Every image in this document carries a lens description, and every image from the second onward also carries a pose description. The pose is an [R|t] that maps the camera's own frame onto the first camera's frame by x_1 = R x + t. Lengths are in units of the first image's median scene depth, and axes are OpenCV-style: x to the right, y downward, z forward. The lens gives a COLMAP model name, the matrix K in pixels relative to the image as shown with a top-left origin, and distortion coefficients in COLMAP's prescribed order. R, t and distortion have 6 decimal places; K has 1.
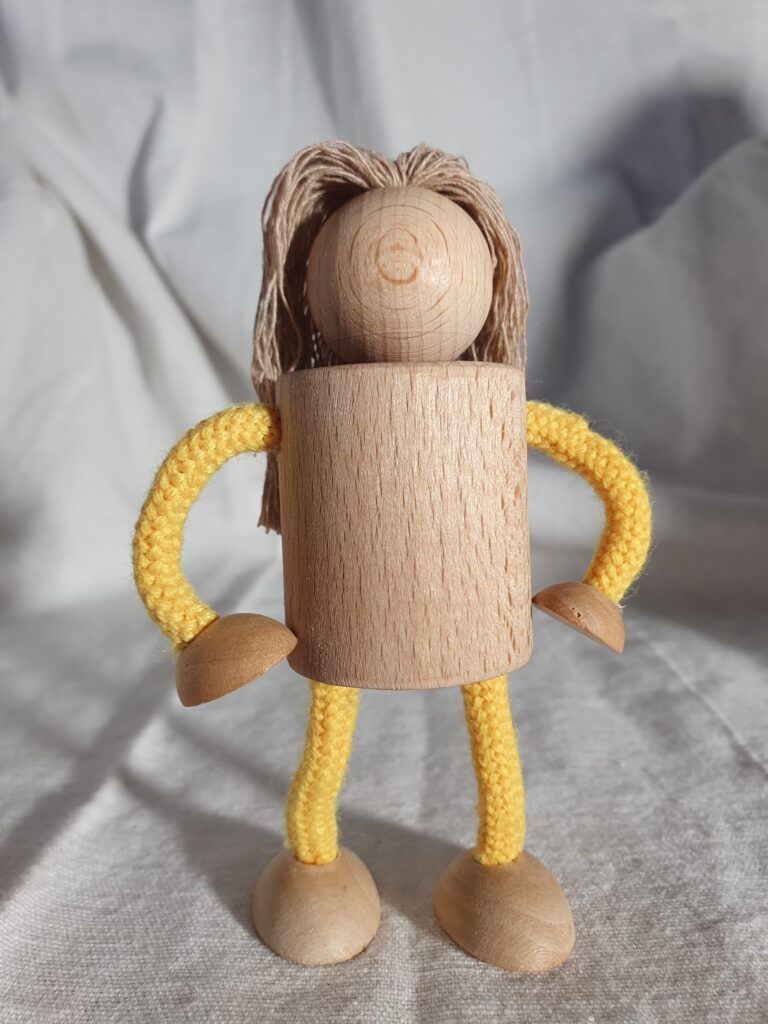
lens RADIAL K [[890.4, 0, 398.2], [0, 890.4, 508.6], [0, 0, 1]] dist [-0.094843, 0.082962]
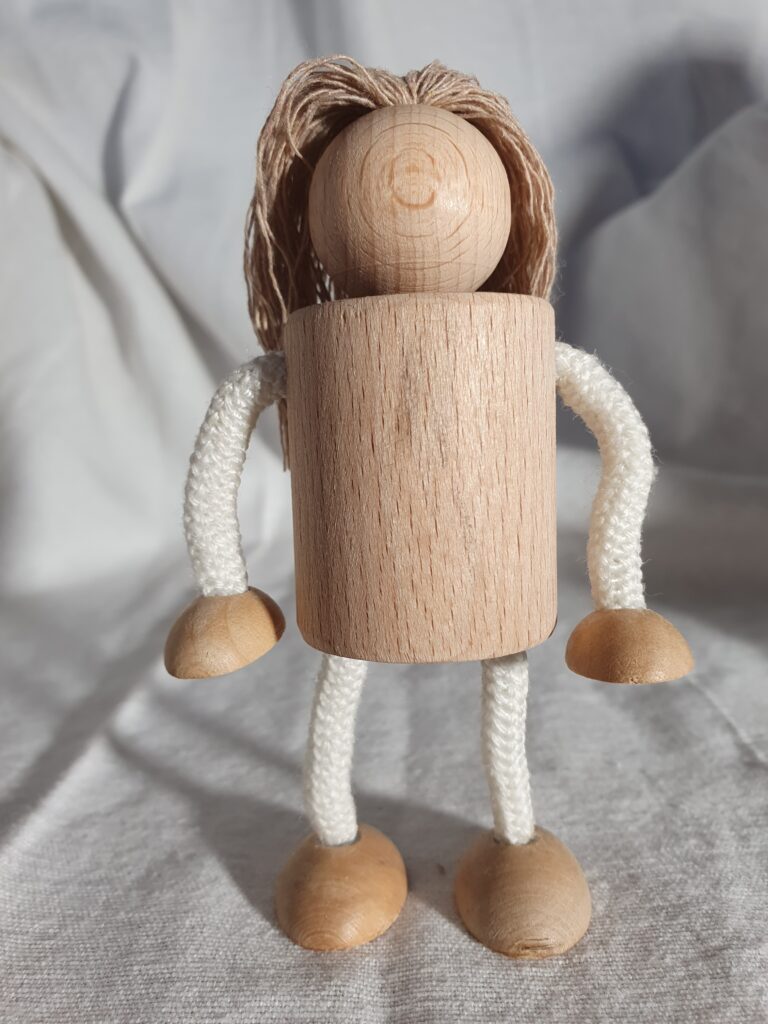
lens RADIAL K [[890.4, 0, 406.1], [0, 890.4, 510.4], [0, 0, 1]] dist [-0.094843, 0.082962]
pose [[0.999933, -0.000636, 0.011576, 0.022328], [0.000401, 0.999795, 0.020237, 0.004282], [-0.011586, -0.020231, 0.999728, 0.087113]]
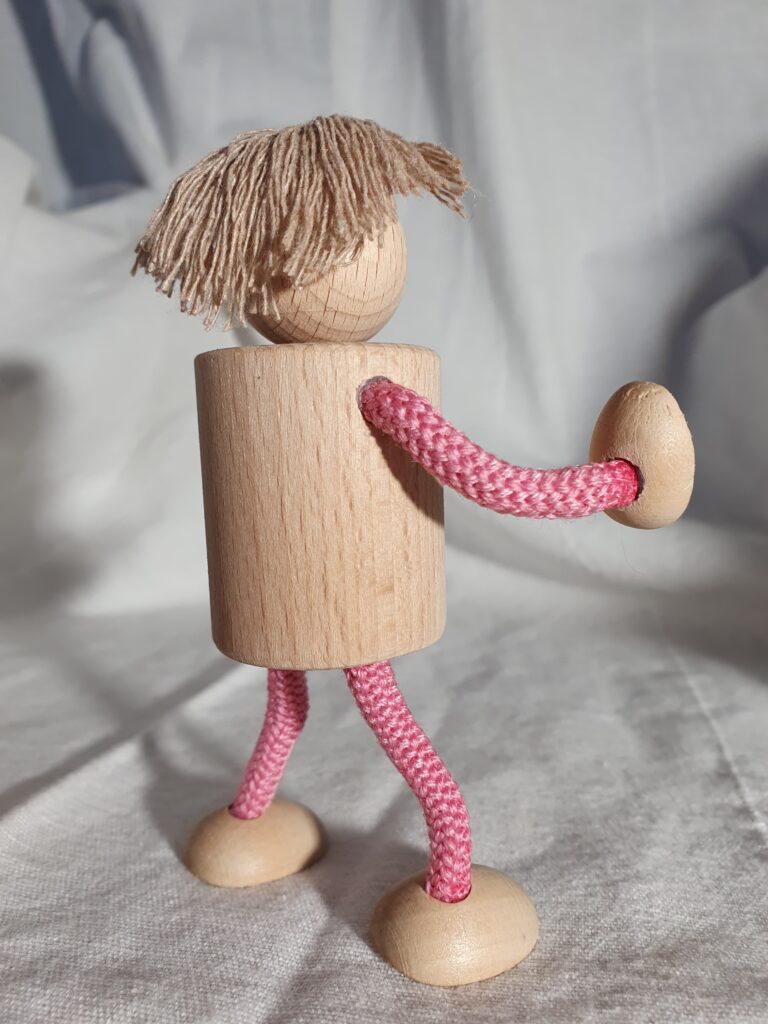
lens RADIAL K [[890.4, 0, 392.1], [0, 890.4, 524.8], [0, 0, 1]] dist [-0.094843, 0.082962]
pose [[0.980693, 0.057095, -0.187031, 0.195032], [-0.066307, 0.996856, -0.043369, 0.067760], [0.183967, 0.054933, 0.981396, -0.121156]]
